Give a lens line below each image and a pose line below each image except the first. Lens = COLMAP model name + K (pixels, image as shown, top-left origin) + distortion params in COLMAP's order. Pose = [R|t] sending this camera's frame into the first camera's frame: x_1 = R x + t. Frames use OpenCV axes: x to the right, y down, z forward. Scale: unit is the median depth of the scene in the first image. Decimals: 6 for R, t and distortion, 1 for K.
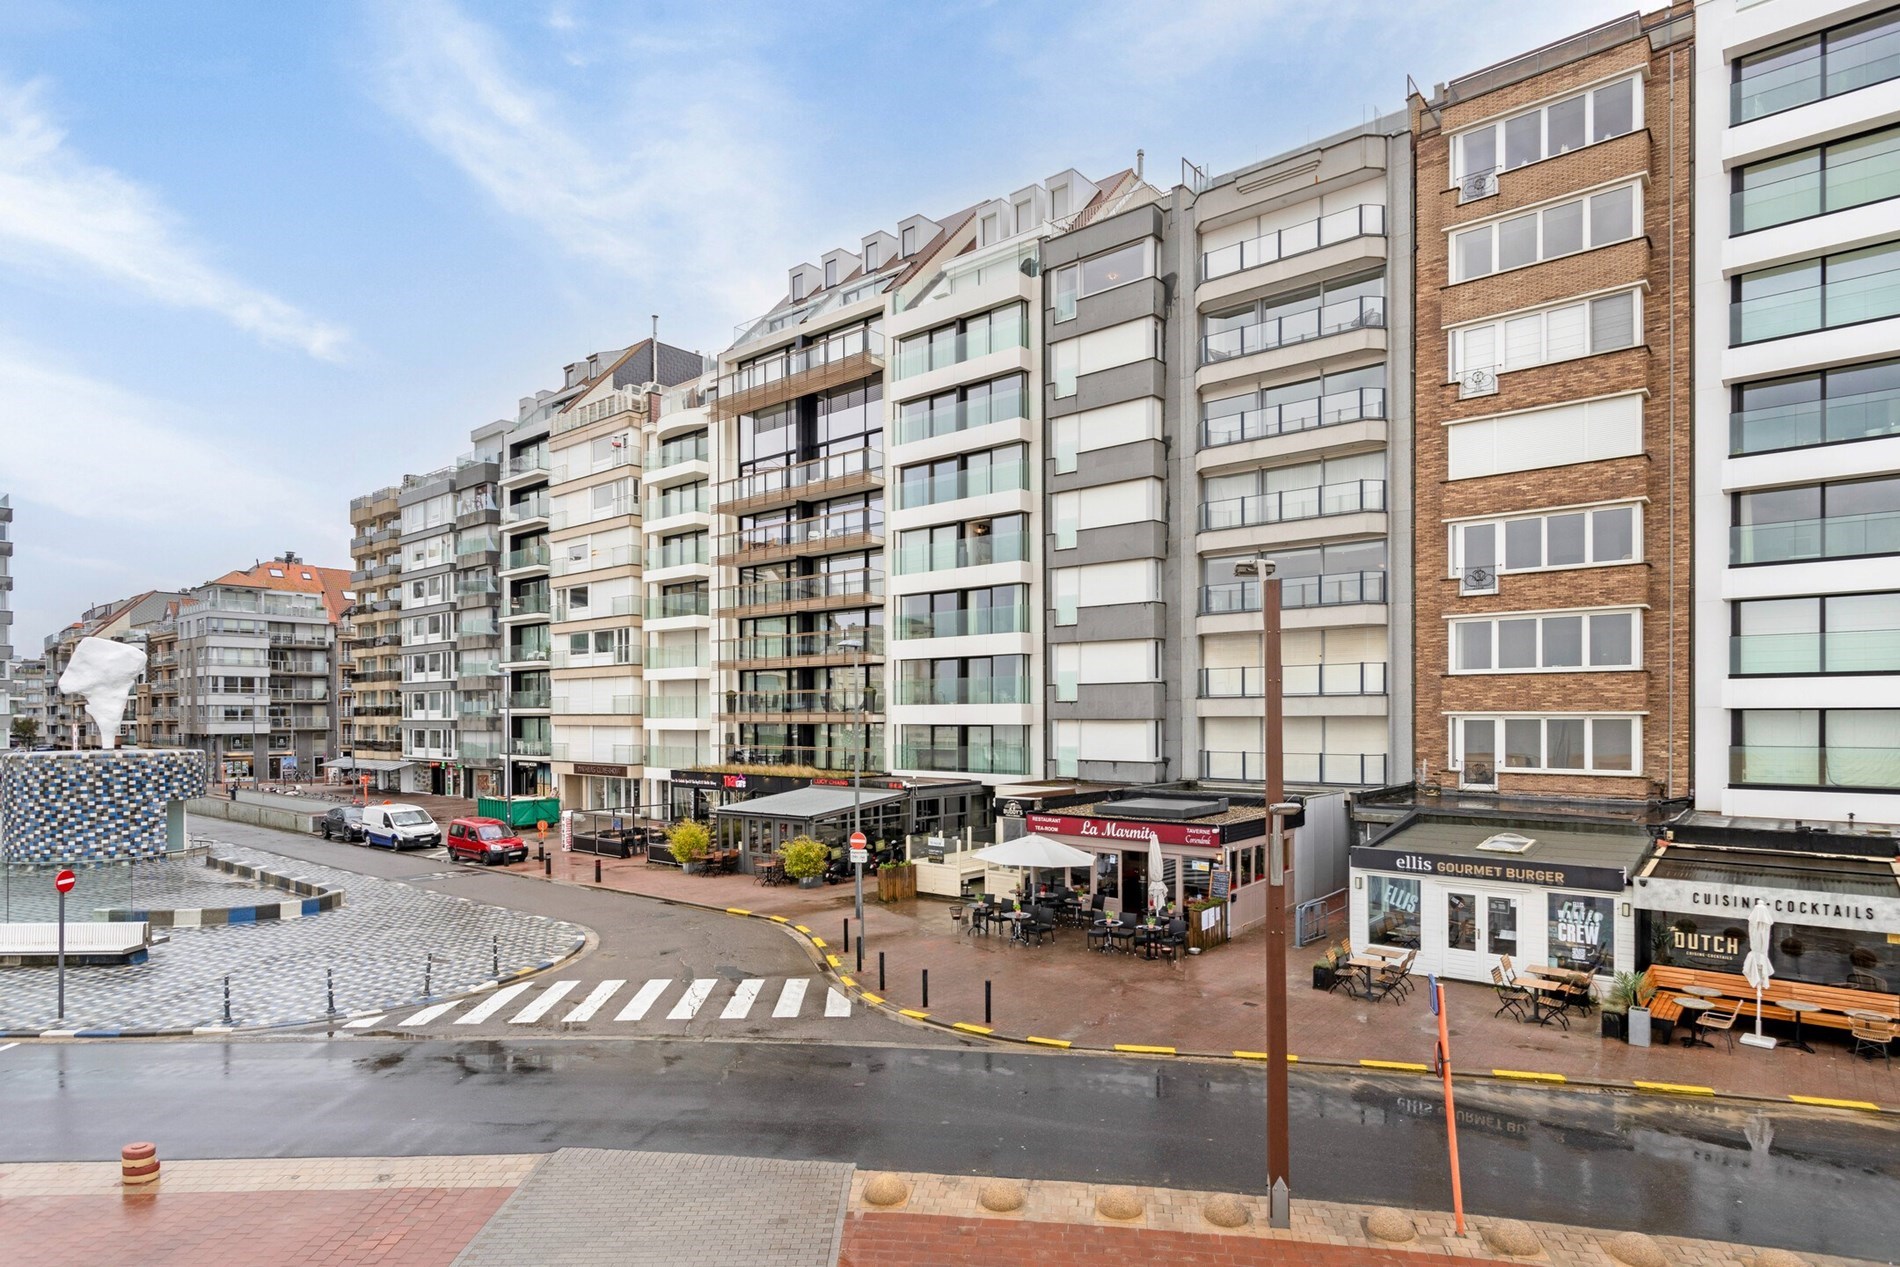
lens RADIAL K [[1005.1, 0, 976.4], [0, 1005.1, 702.8], [0, 0, 1]] dist [-0.000821, -0.000667]
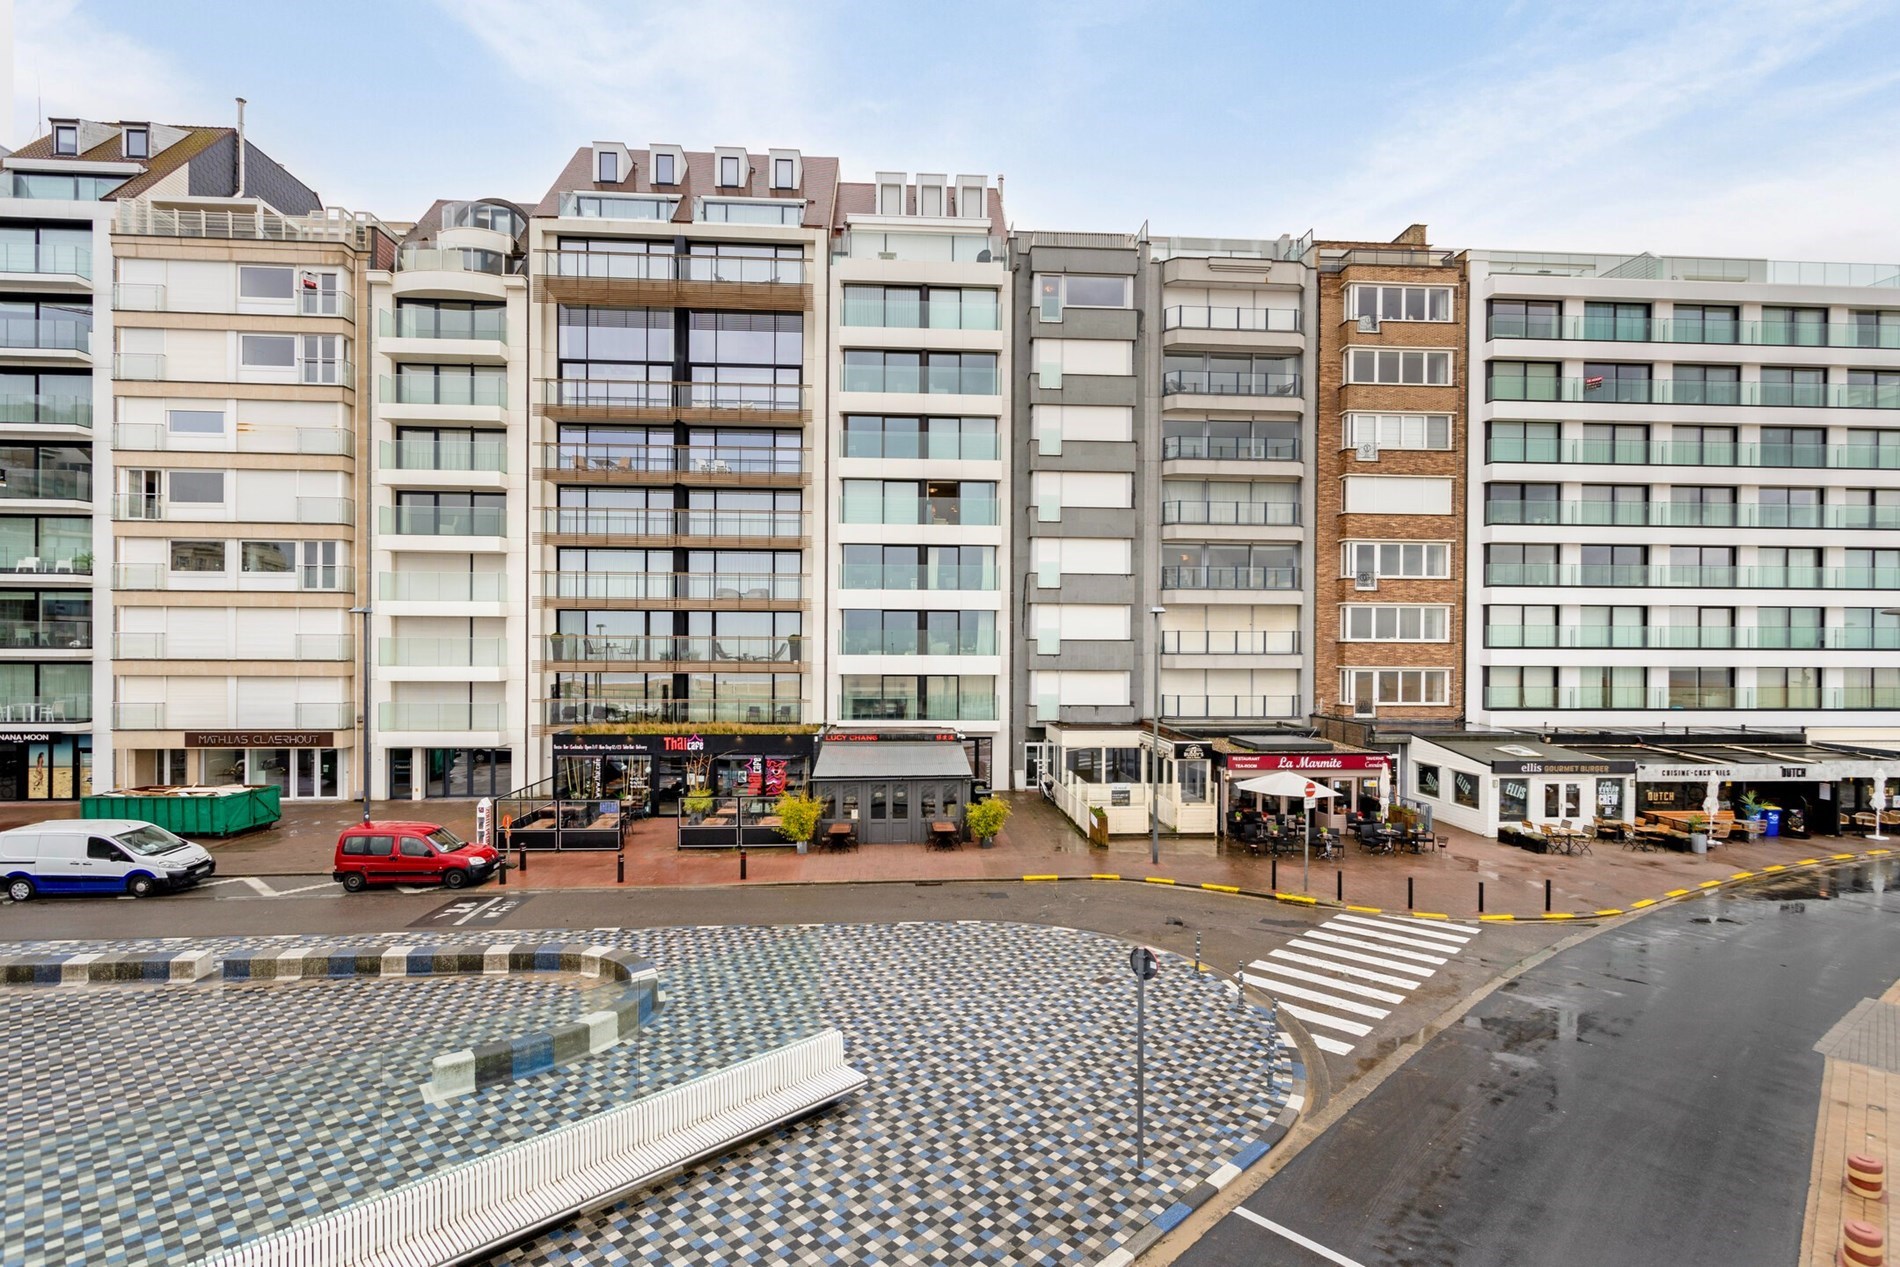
lens RADIAL K [[902.9, 0, 958.2], [0, 902.9, 637.2], [0, 0, 1]] dist [0.002705, 0.001768]
pose [[0.733581, 0.013329, 0.679471, -0.666043], [-0.016473, 0.999863, -0.001828, -0.017151], [-0.679403, -0.009852, 0.733700, 0.306130]]
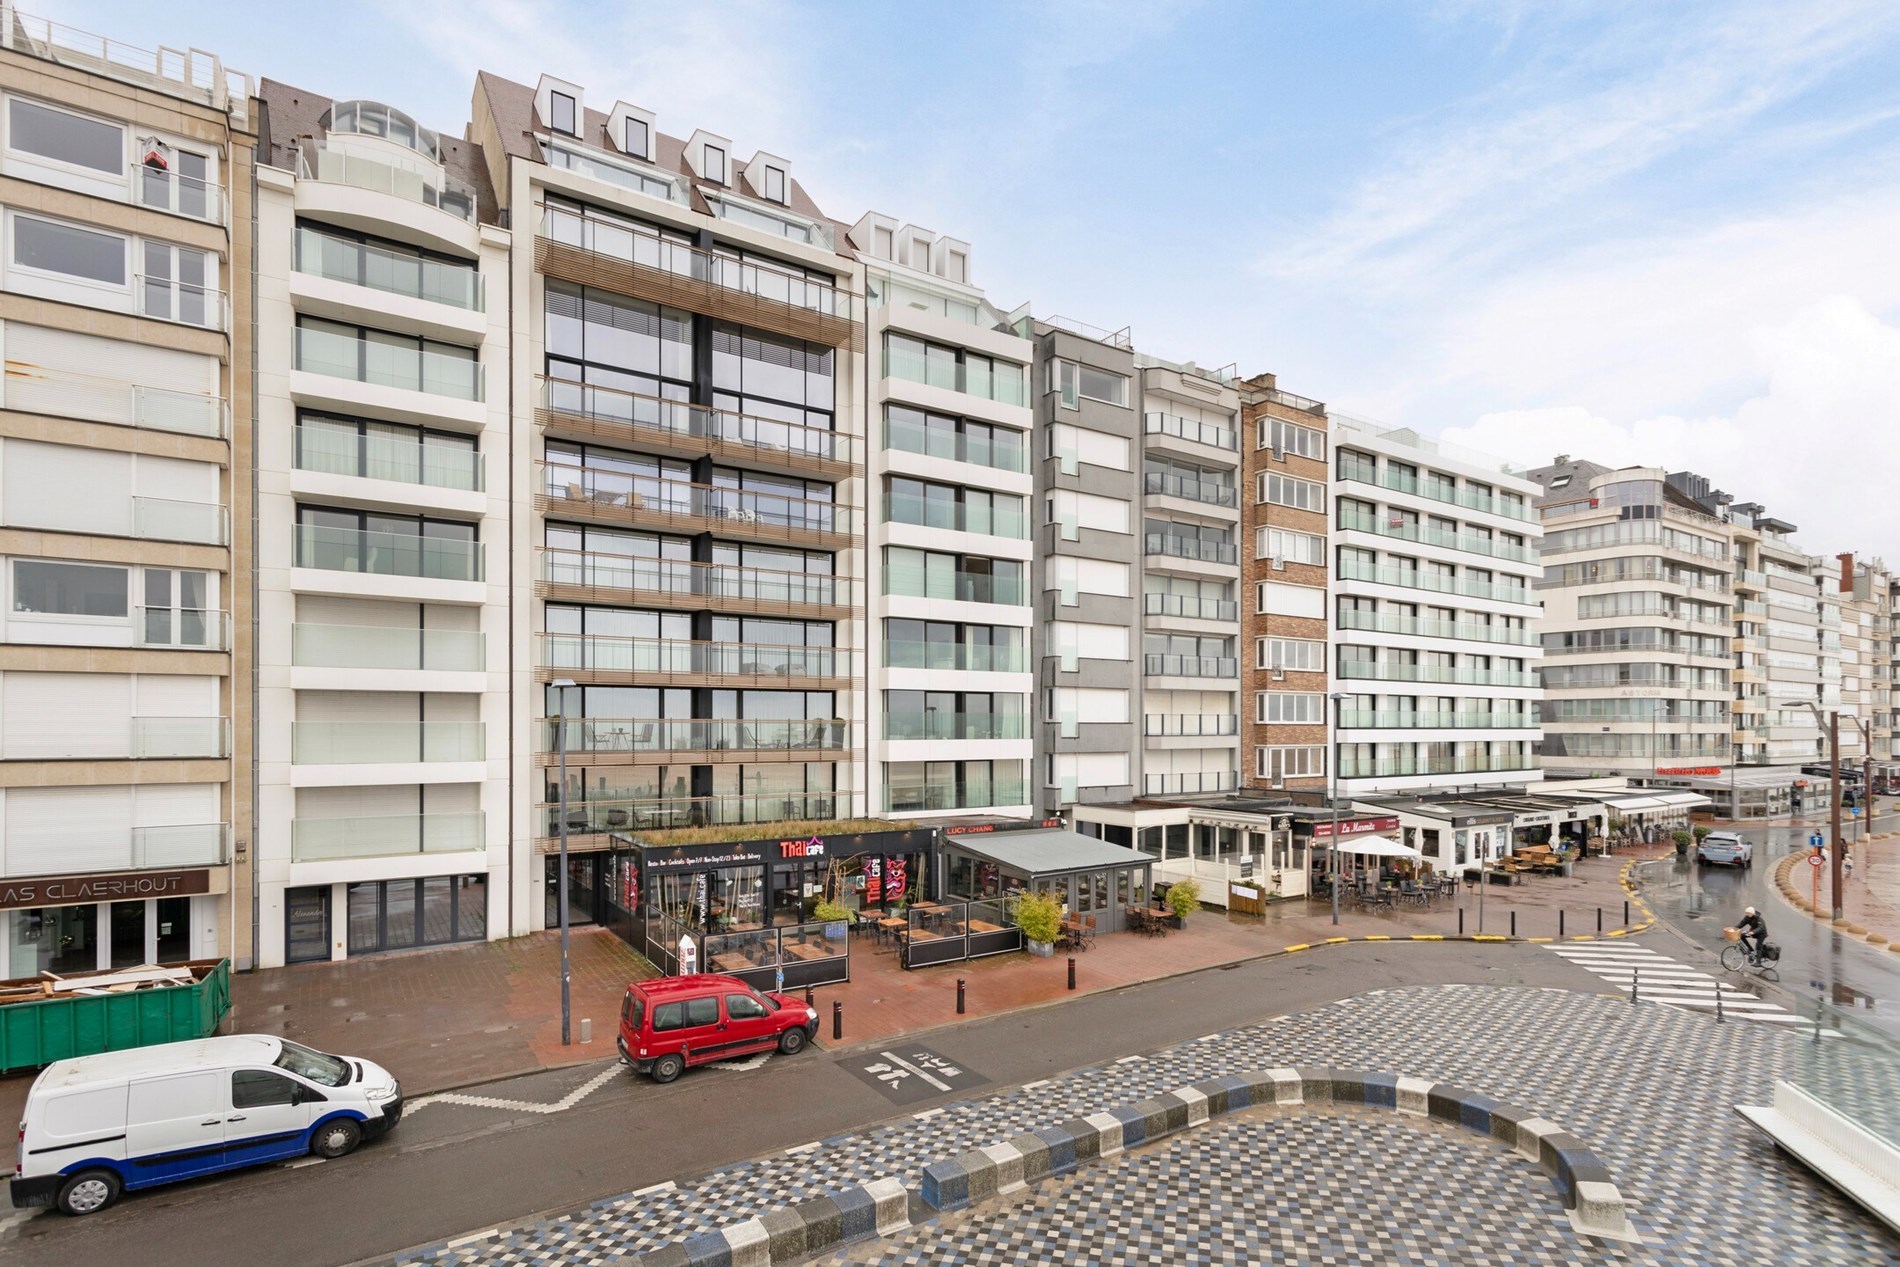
lens RADIAL K [[915.9, 0, 943.8], [0, 915.9, 718.1], [0, 0, 1]] dist [0.004312, 0.000502]
pose [[0.317208, 0.013833, 0.948255, -0.930705], [-0.013199, 0.999861, -0.010171, -0.010743], [-0.948264, -0.009290, 0.317346, 0.780111]]
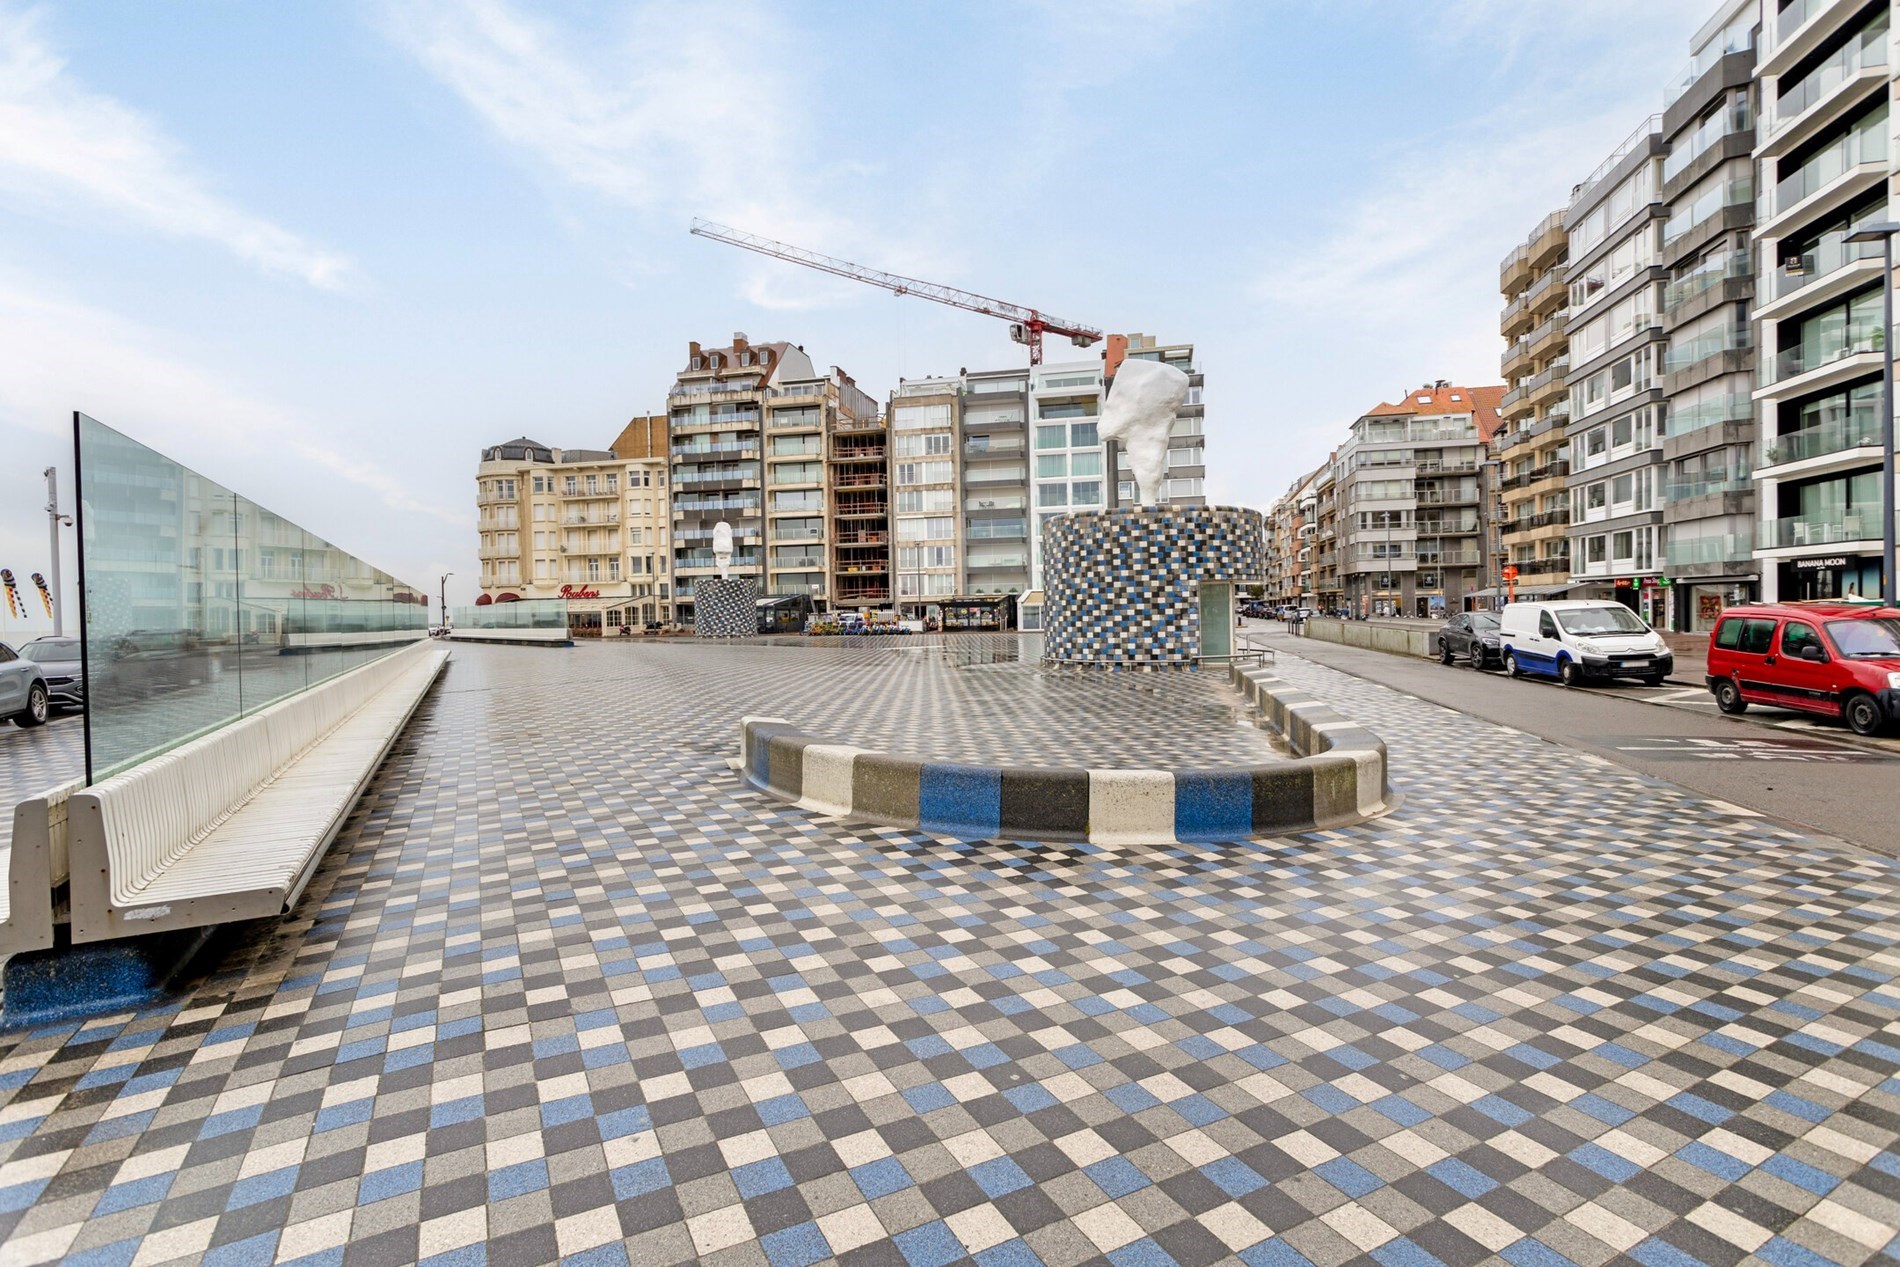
lens RADIAL K [[902.9, 0, 958.2], [0, 902.9, 637.2], [0, 0, 1]] dist [0.002705, 0.001768]
pose [[0.445300, 0.022259, -0.895105, -0.361929], [0.030231, 0.998747, 0.039876, 0.110843], [0.894871, -0.044817, 0.444069, 0.618801]]
